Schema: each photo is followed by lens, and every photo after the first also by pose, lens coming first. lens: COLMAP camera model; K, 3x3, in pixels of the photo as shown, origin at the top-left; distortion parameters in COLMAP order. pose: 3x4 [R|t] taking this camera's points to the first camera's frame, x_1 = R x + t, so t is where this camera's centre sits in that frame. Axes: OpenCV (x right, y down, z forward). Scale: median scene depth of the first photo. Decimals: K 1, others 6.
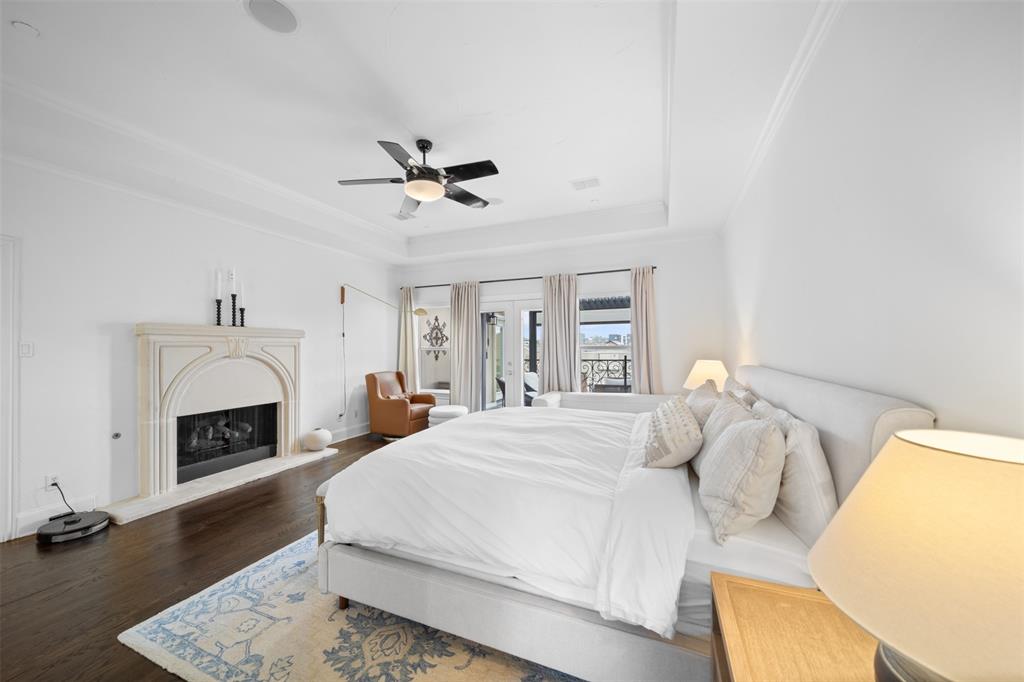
lens RADIAL K [[366.0, 0, 511.0], [0, 366.0, 341.5], [0, 0, 1]] dist [-0.002628, -0.000245]
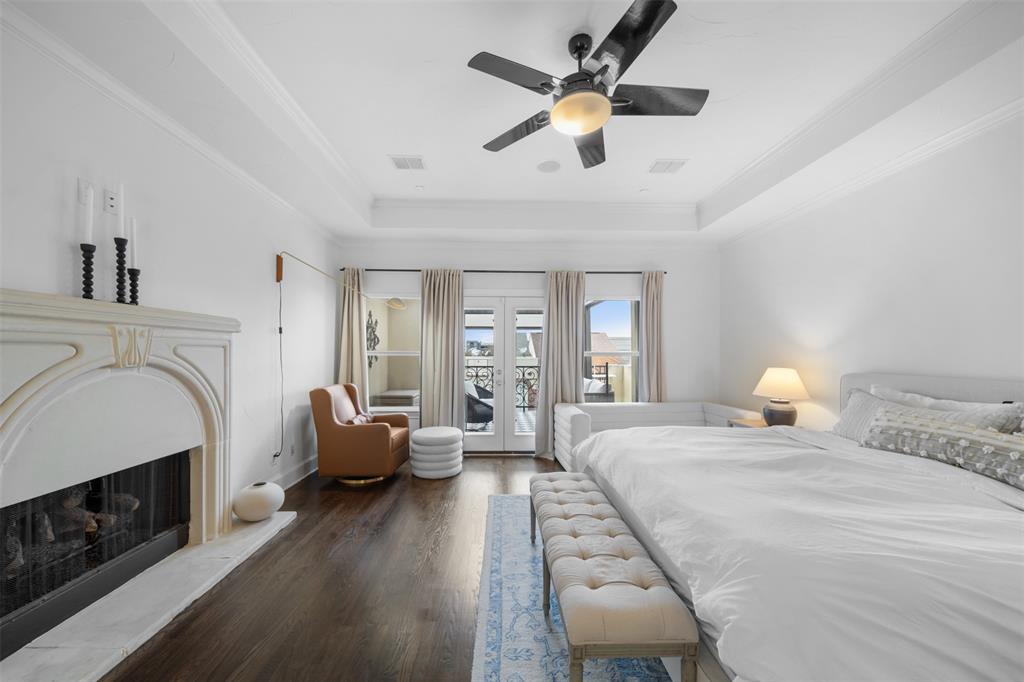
lens RADIAL K [[366.0, 0, 504.2], [0, 366.0, 351.6], [0, 0, 1]] dist [-0.002628, -0.000245]
pose [[0.916501, 0.012656, 0.399832, -0.428811], [-0.017228, 0.999821, 0.007844, 0.008860], [-0.399661, -0.014077, 0.916555, 0.305498]]
